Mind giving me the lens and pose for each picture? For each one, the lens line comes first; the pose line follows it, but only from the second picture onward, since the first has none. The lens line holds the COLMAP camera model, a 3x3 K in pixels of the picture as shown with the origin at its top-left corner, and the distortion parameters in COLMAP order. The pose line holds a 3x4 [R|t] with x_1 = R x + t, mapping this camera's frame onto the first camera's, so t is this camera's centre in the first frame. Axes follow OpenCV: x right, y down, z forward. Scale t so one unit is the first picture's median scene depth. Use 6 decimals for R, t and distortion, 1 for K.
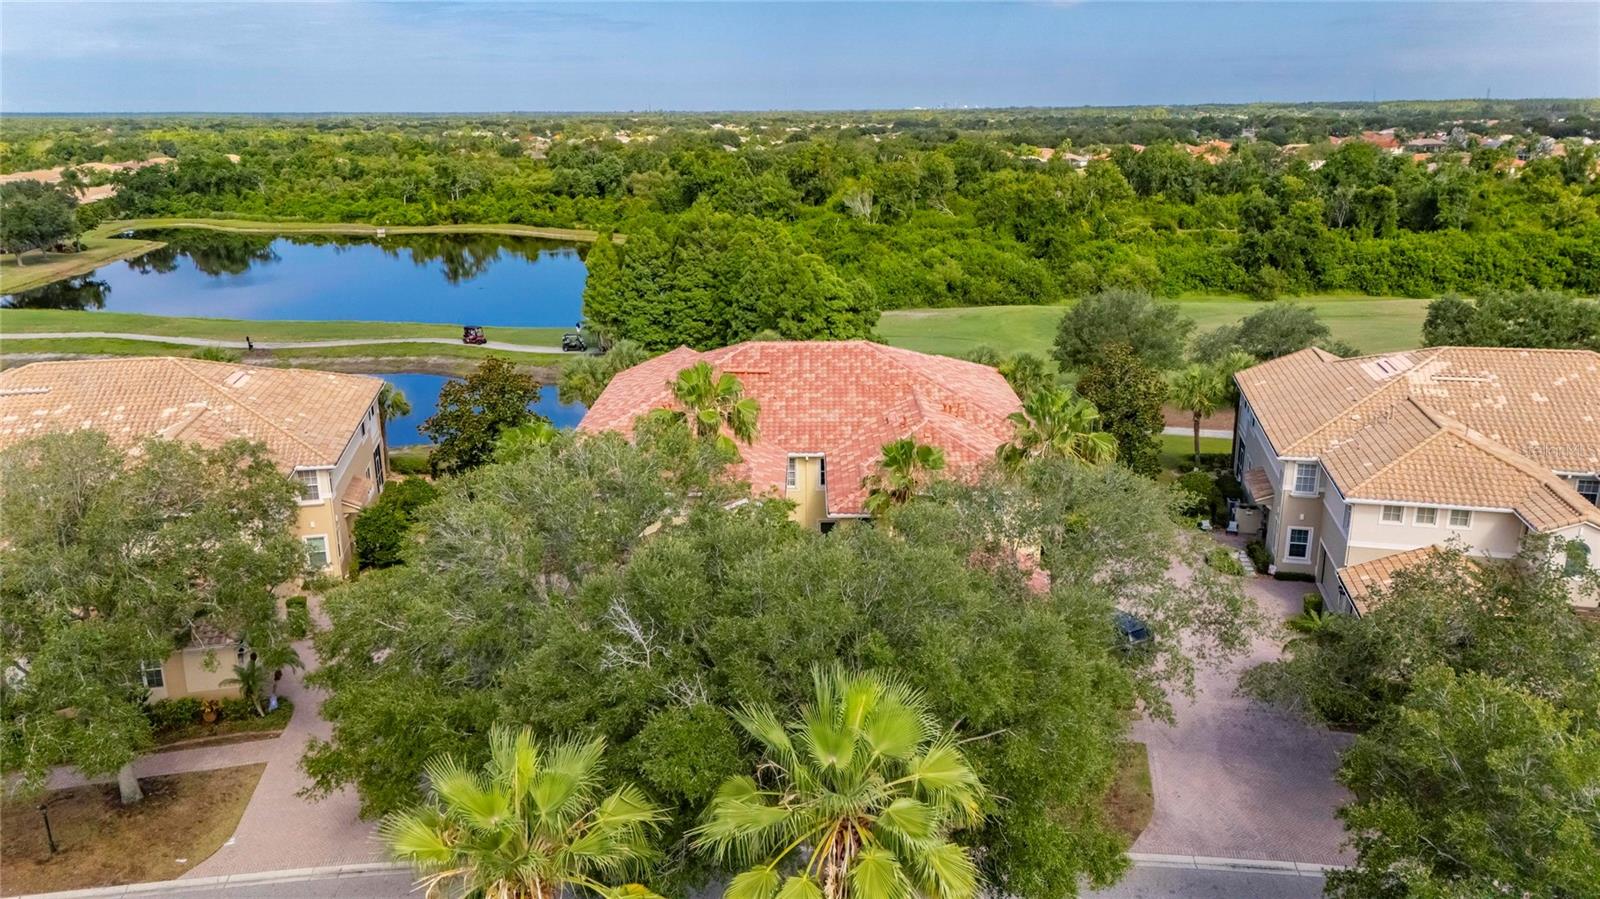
lens RADIAL K [[1173.1, 0, 800.0], [0, 1173.1, 449.5], [0, 0, 1]] dist [0.089056, -0.095846]
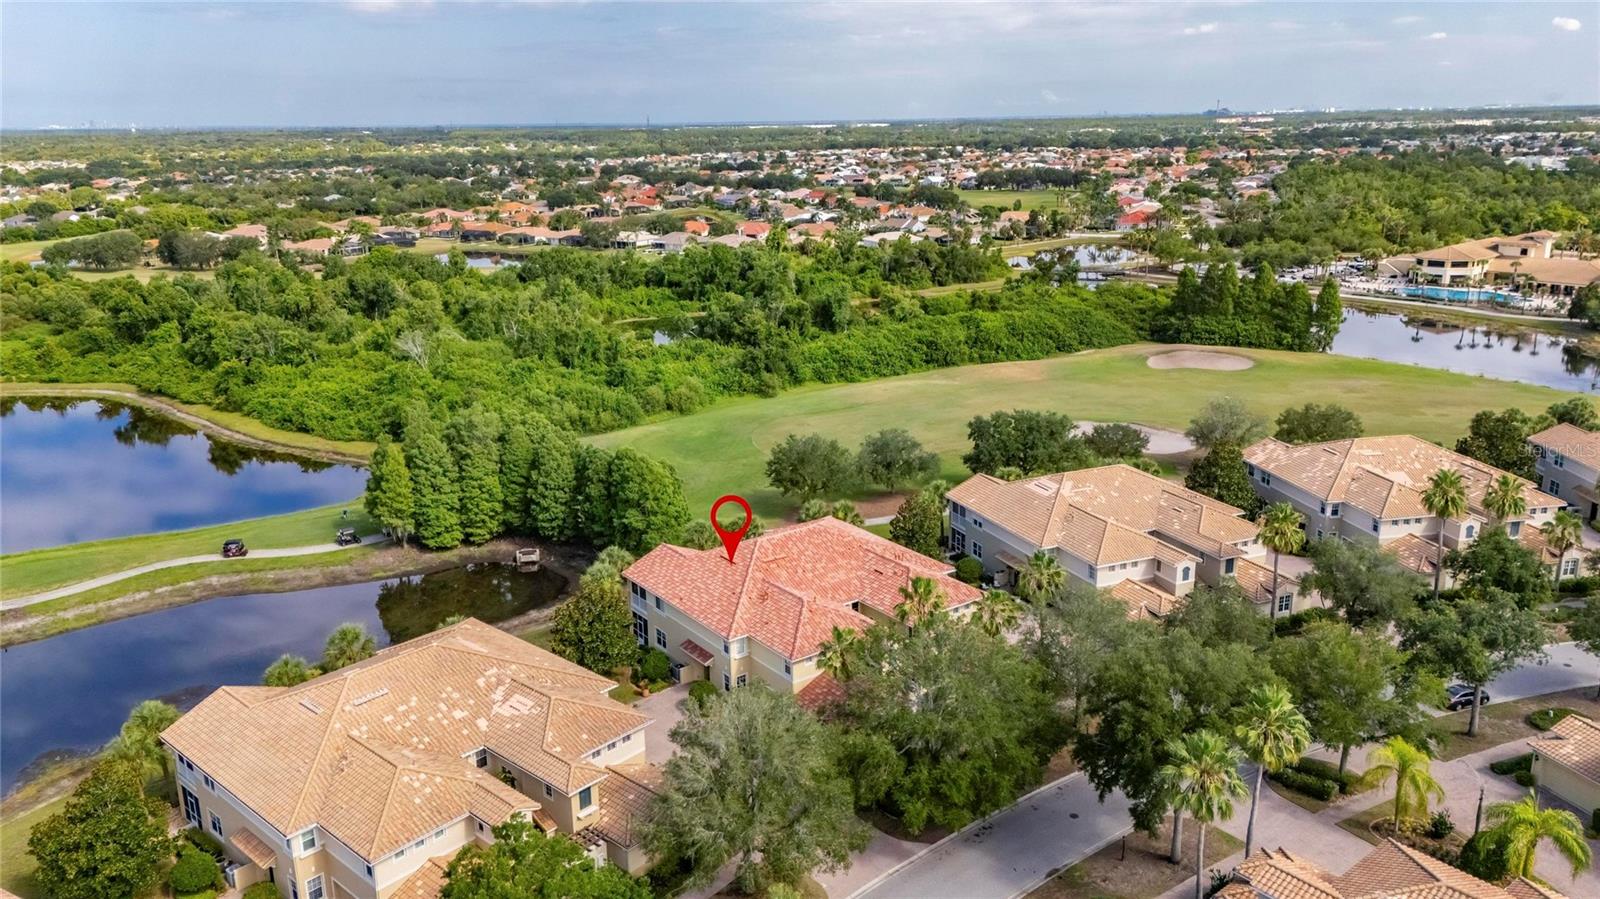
lens RADIAL K [[1176.7, 0, 800.0], [0, 1176.7, 449.5], [0, 0, 1]] dist [0.075821, -0.101413]
pose [[0.800242, -0.164421, 0.576696, -0.399037], [0.171664, 0.984242, 0.042409, -0.120049], [-0.574581, 0.065061, 0.815858, -0.151626]]
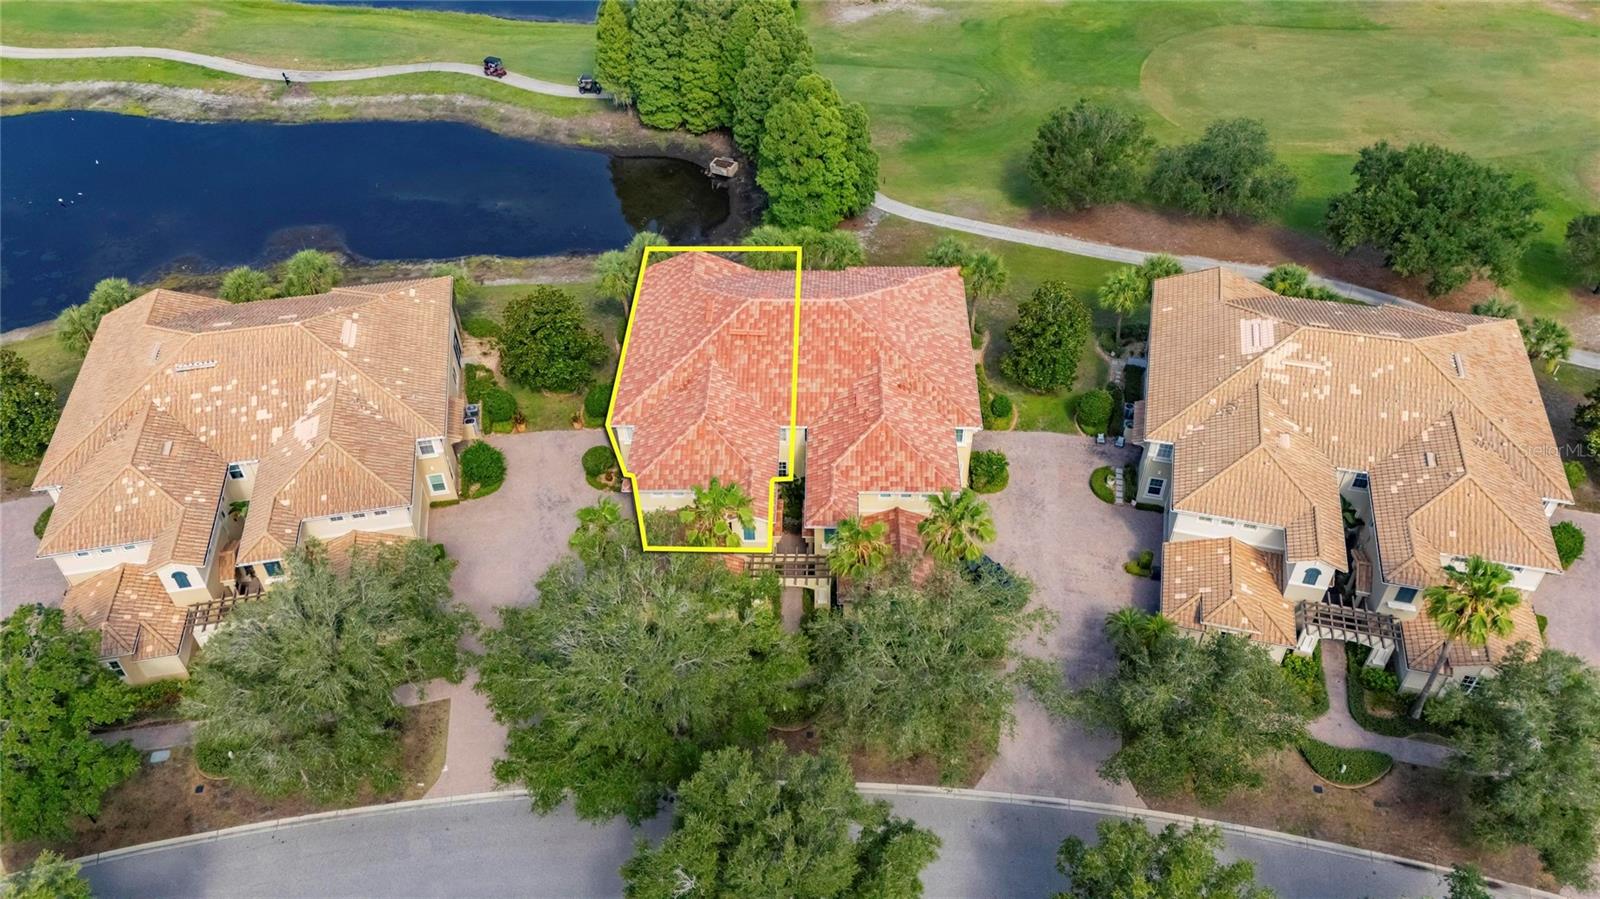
lens RADIAL K [[1176.7, 0, 800.0], [0, 1176.7, 449.5], [0, 0, 1]] dist [0.075821, -0.101413]
pose [[0.999854, 0.006530, -0.015811, 0.013219], [0.001237, 0.894251, 0.447564, -0.223751], [0.017062, -0.447518, 0.894112, -0.079120]]
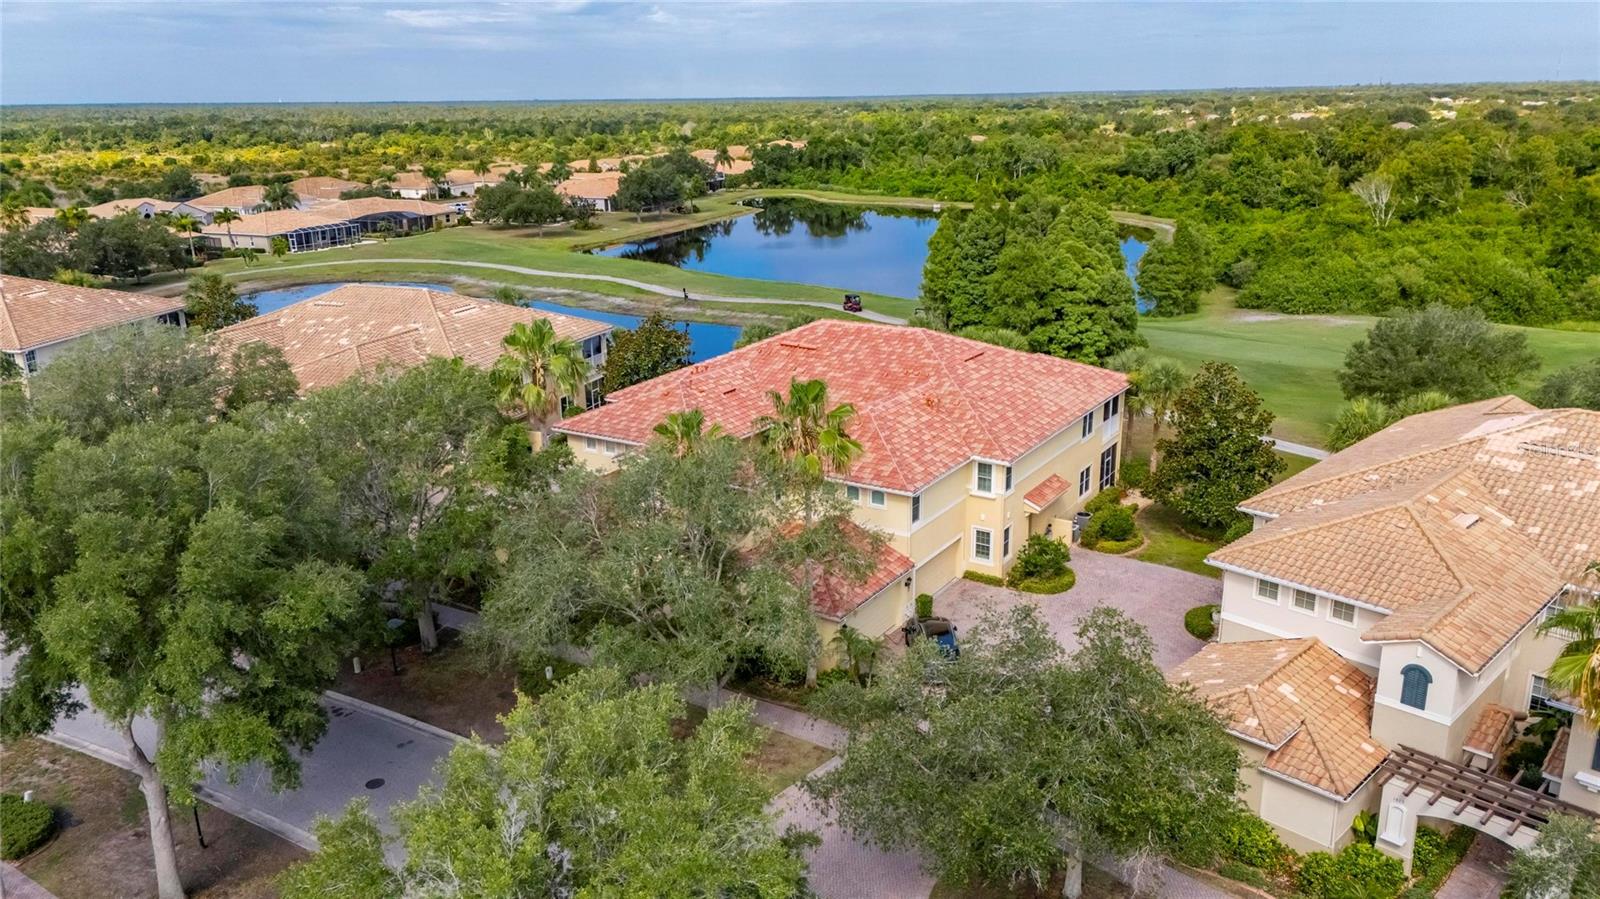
lens RADIAL K [[1176.7, 0, 800.0], [0, 1176.7, 449.5], [0, 0, 1]] dist [0.075821, -0.101413]
pose [[0.844966, 0.148137, -0.513894, 0.217511], [-0.139443, 0.988661, 0.055717, -0.014619], [0.516321, 0.024580, 0.856042, 0.046629]]
